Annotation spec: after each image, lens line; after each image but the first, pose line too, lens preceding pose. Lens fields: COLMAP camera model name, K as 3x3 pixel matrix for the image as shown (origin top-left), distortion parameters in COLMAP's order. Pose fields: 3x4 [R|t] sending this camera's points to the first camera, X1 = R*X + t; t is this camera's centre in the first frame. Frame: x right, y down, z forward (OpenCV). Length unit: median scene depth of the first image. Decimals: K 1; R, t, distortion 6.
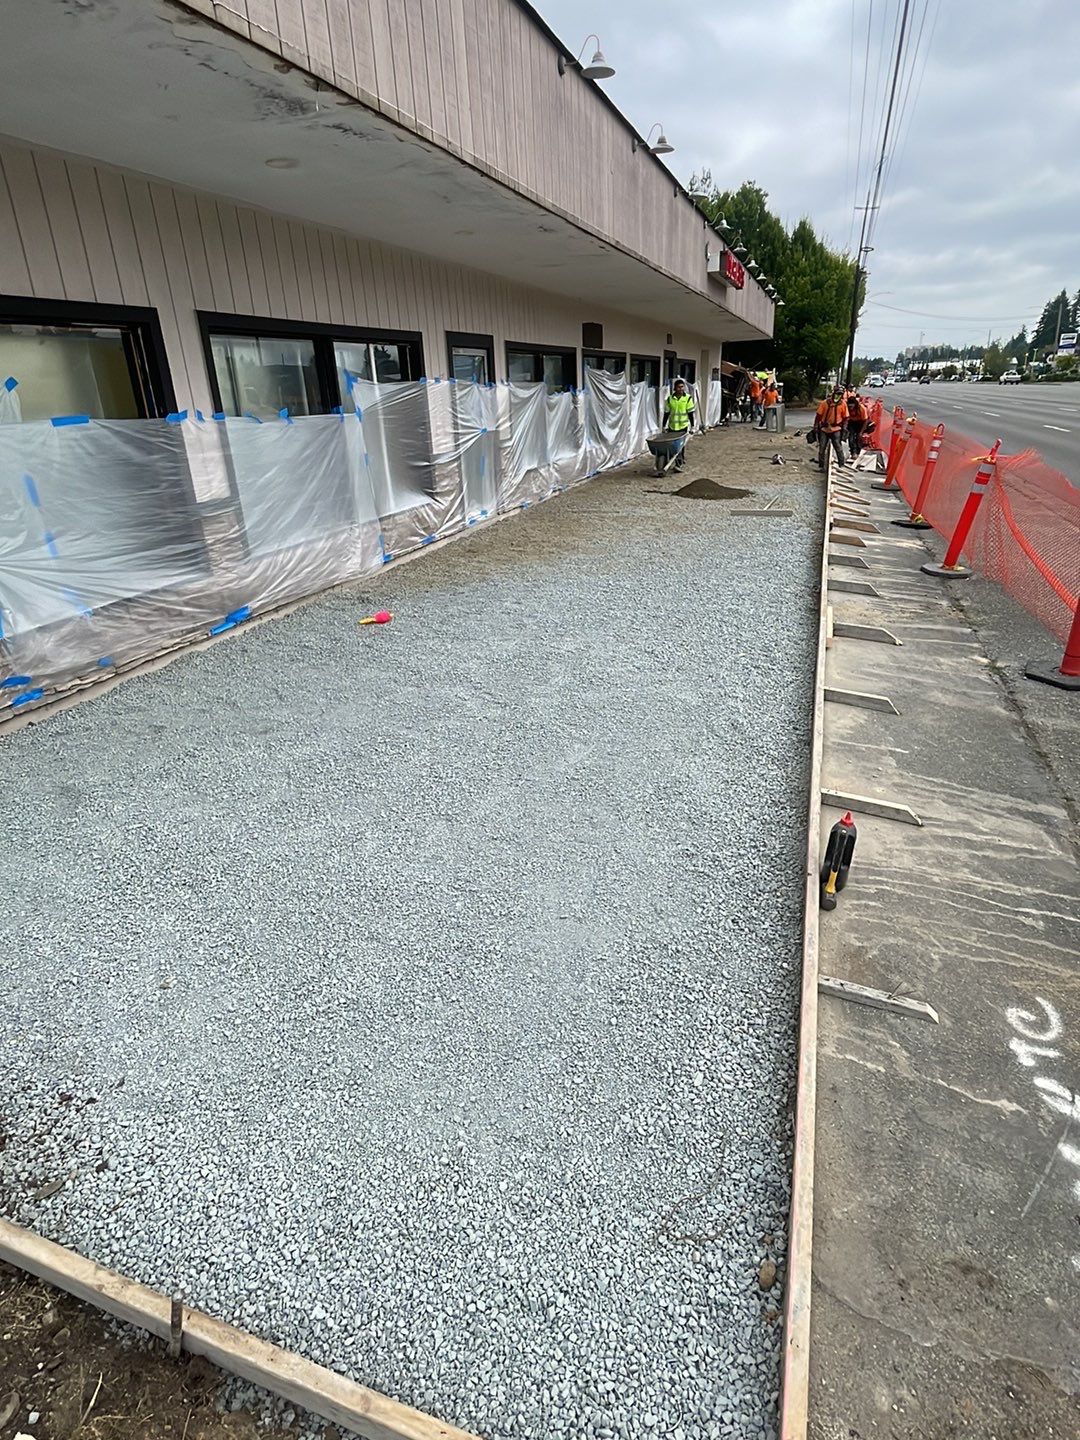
lens RADIAL K [[830.8, 0, 540.0], [0, 830.8, 720.0], [0, 0, 1]] dist [0.036512, -0.025667]
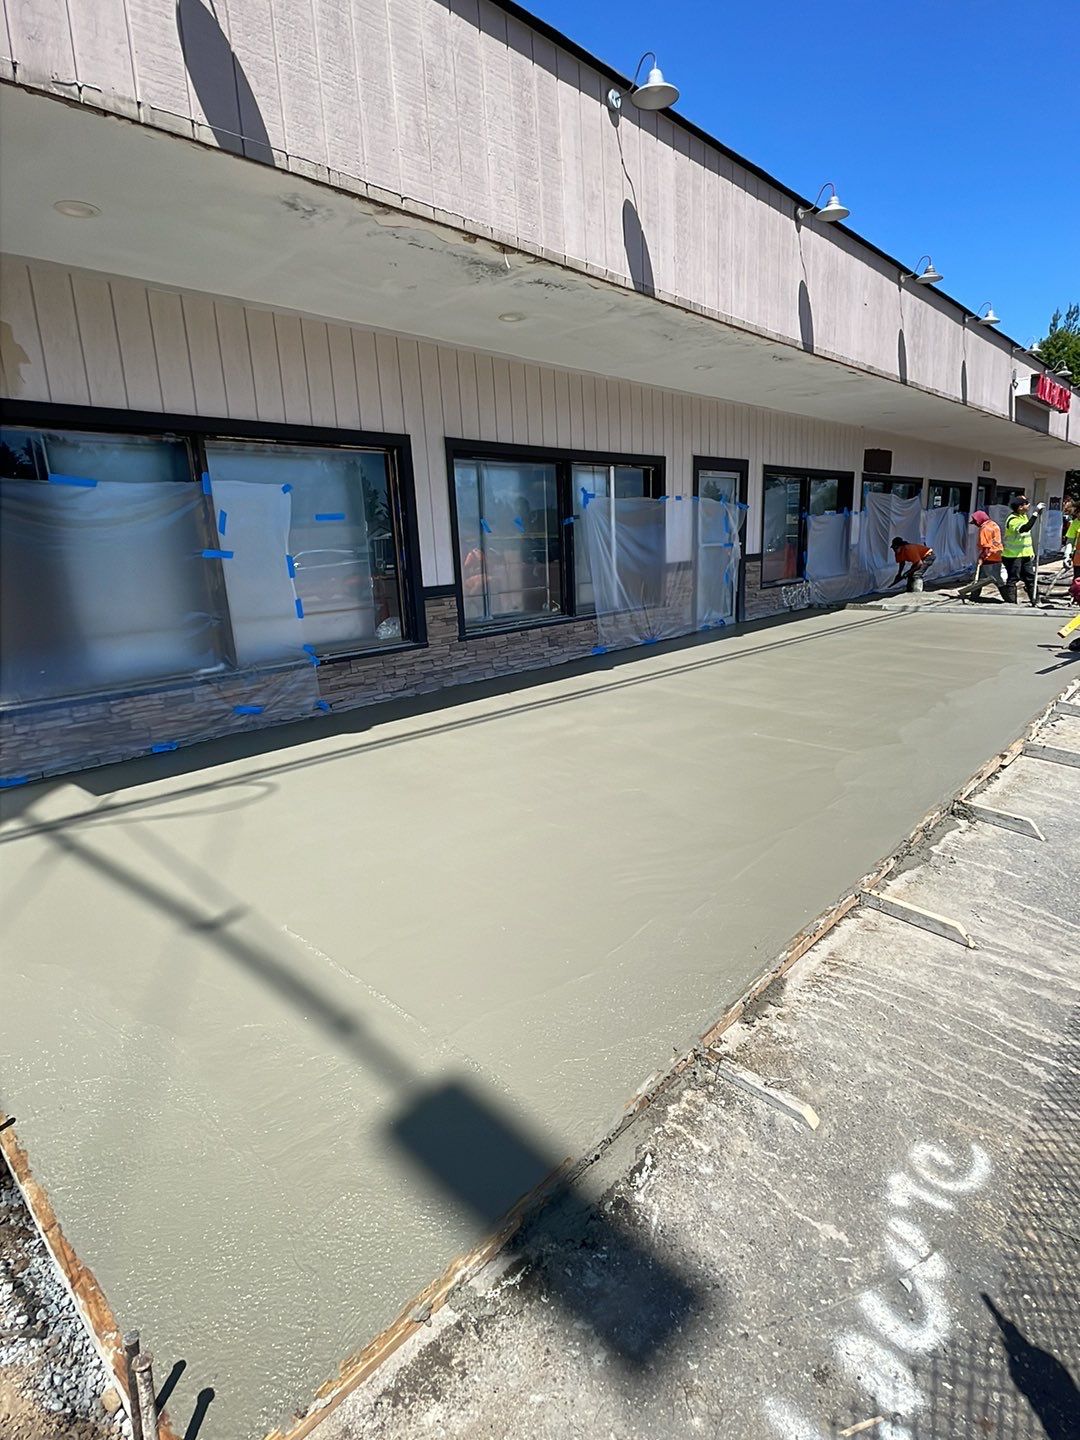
lens RADIAL K [[783.5, 0, 514.1], [0, 783.5, 725.0], [0, 0, 1]] dist [0.033507, -0.030934]
pose [[0.913011, 0.105242, -0.394125, 0.189914], [-0.154501, 0.983384, -0.095320, 0.030284], [0.377544, 0.147921, 0.914100, 0.028963]]
